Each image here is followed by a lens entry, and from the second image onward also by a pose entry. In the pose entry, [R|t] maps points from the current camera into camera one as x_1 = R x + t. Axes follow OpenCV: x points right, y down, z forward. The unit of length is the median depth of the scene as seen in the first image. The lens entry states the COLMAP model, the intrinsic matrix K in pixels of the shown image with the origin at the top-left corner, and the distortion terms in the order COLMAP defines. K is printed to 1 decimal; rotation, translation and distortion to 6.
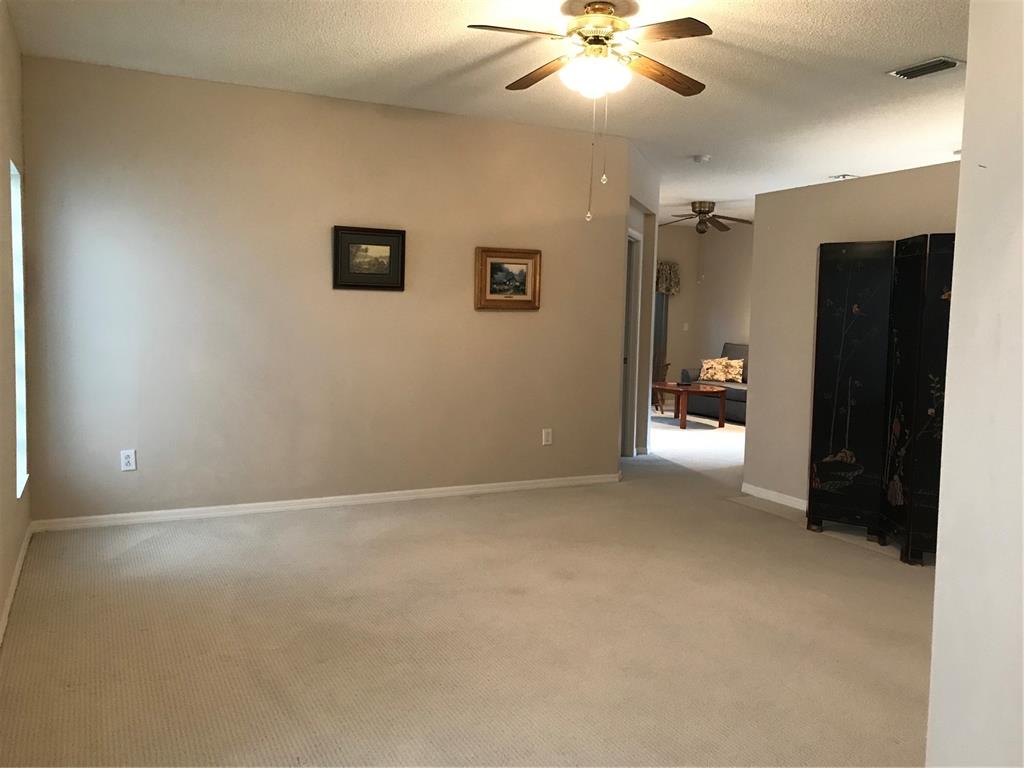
lens RADIAL K [[836.6, 0, 512.7], [0, 836.6, 381.2], [0, 0, 1]] dist [0.033442, -0.035204]
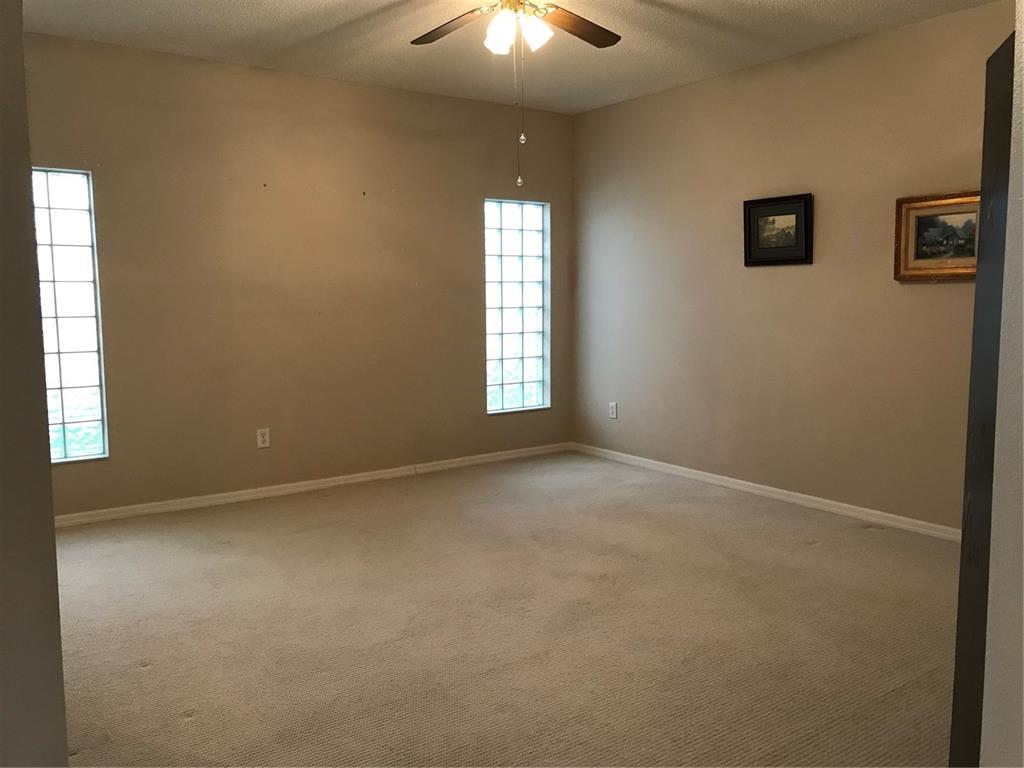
lens RADIAL K [[836.6, 0, 512.8], [0, 836.6, 384.4], [0, 0, 1]] dist [0.033442, -0.035204]
pose [[0.157543, 0.084423, -0.983897, 0.696859], [-0.070311, 0.994769, 0.074097, -0.026429], [0.985006, 0.057505, 0.162655, 0.569941]]
